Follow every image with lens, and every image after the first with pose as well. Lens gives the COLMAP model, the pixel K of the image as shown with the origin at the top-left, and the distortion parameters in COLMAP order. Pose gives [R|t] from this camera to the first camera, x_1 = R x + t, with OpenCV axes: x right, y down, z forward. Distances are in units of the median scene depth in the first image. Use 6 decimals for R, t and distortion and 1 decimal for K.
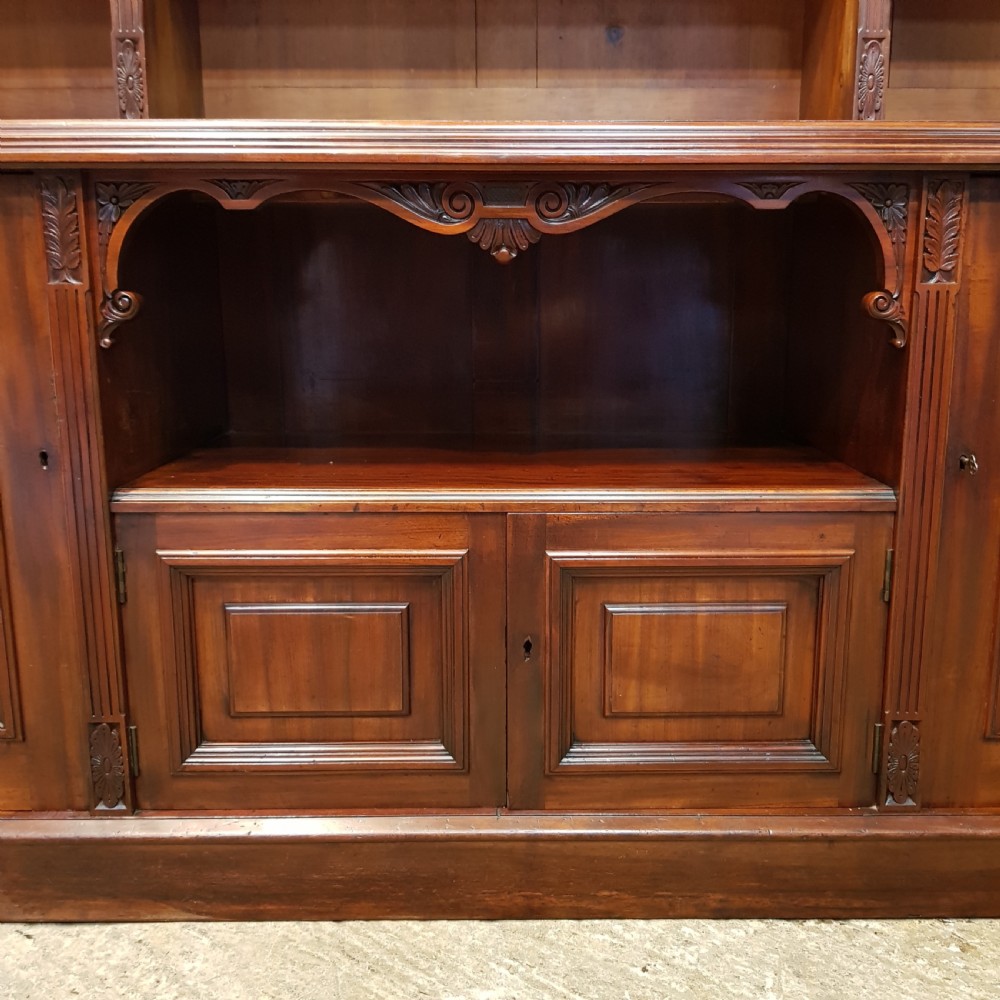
lens RADIAL K [[1059.9, 0, 501.1], [0, 1059.9, 505.8], [0, 0, 1]] dist [0.042669, 0.000000]
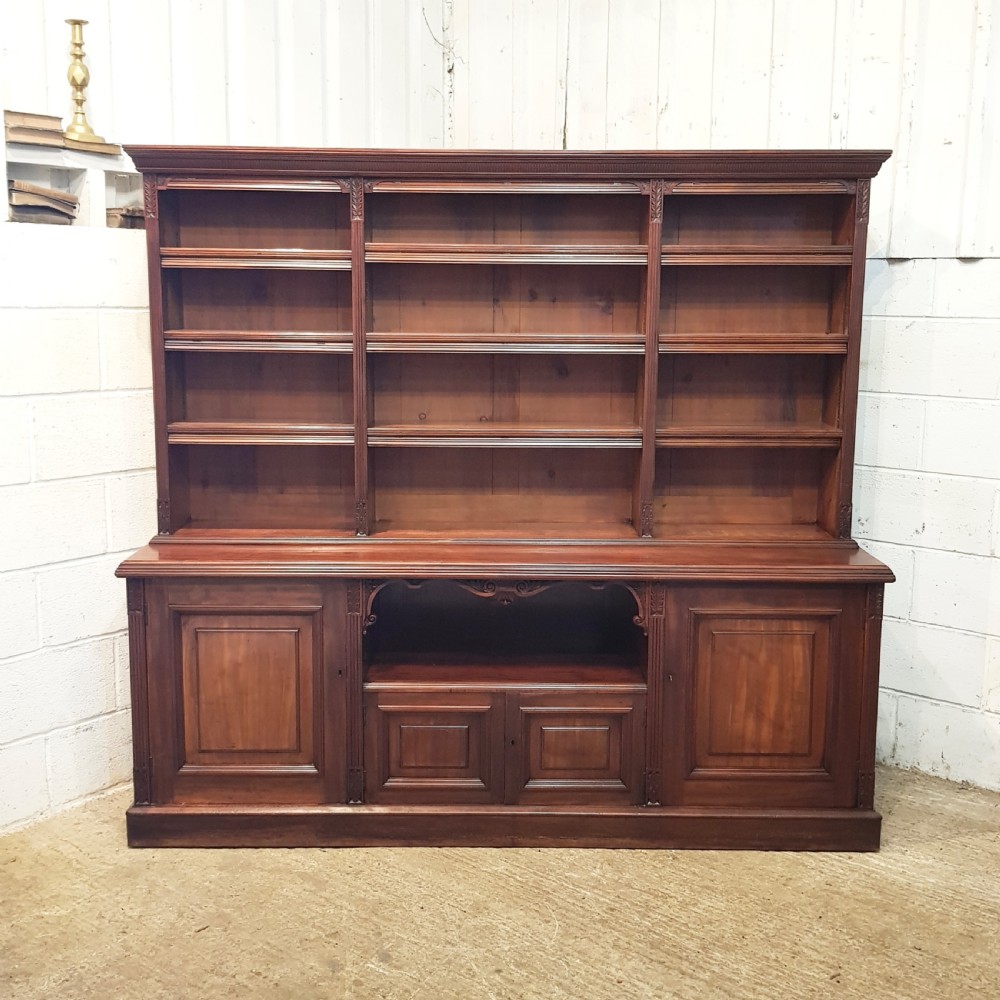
lens RADIAL K [[1204.1, 0, 491.5], [0, 1204.1, 486.4], [0, 0, 1]] dist [0.067516, 0.000000]
pose [[0.999965, 0.007928, 0.002697, -0.041215], [-0.007798, 0.998949, -0.045168, -0.370110], [-0.003052, 0.045146, 0.998976, -2.049993]]
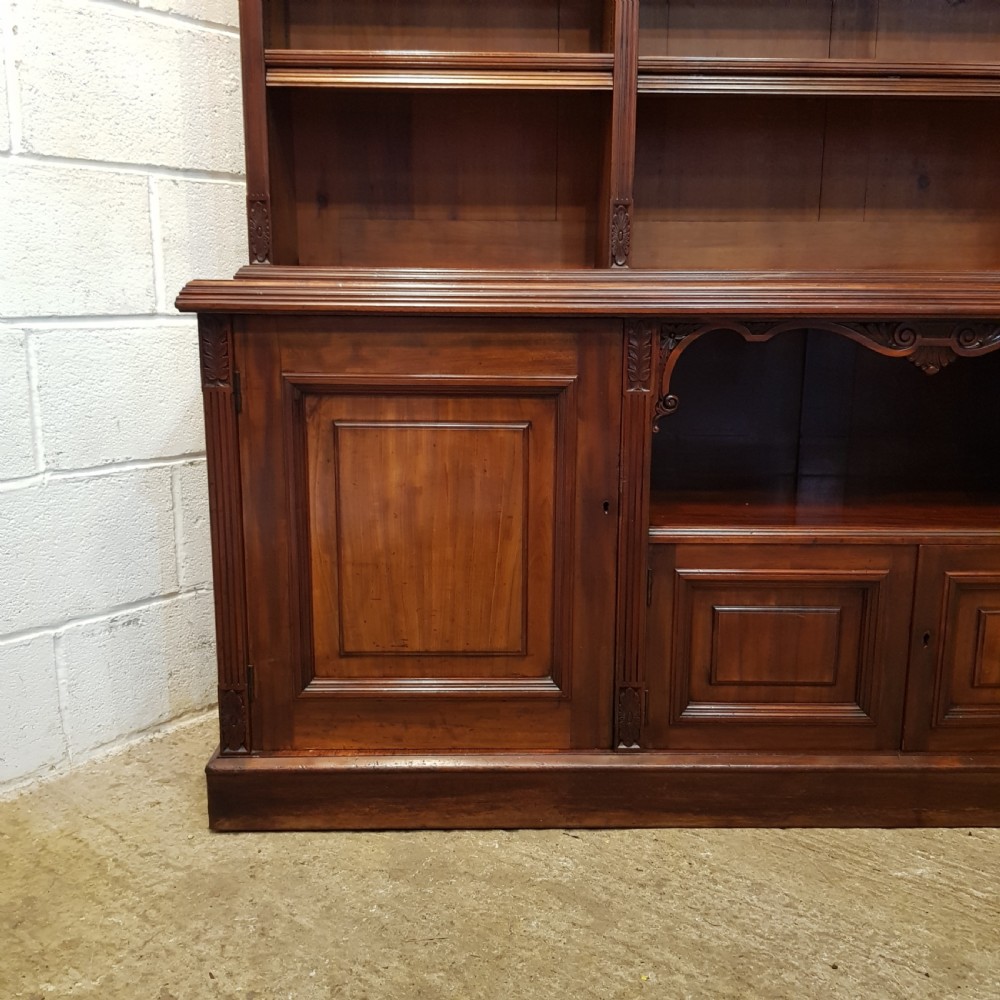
lens RADIAL K [[1059.9, 0, 505.9], [0, 1059.9, 498.4], [0, 0, 1]] dist [0.042669, 0.000000]
pose [[0.999730, 0.003394, 0.023004, -0.566563], [-0.003387, 0.999994, -0.000341, -0.051397], [-0.023005, 0.000263, 0.999735, -0.425248]]
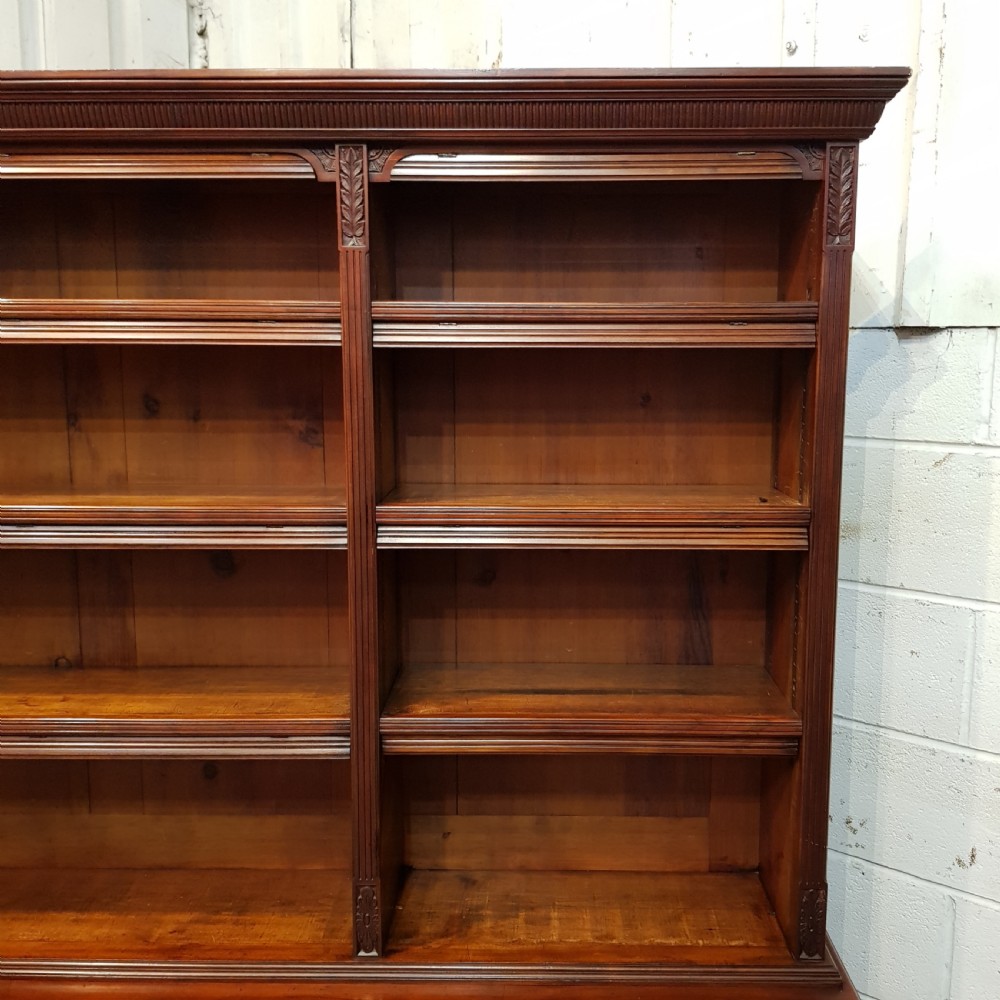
lens RADIAL K [[1059.9, 0, 526.9], [0, 1059.9, 496.0], [0, 0, 1]] dist [0.042669, 0.000000]
pose [[0.999941, 0.005657, -0.009277, 0.564429], [-0.006254, 0.997825, -0.065620, -0.830268], [0.008886, 0.065675, 0.997802, -0.177698]]
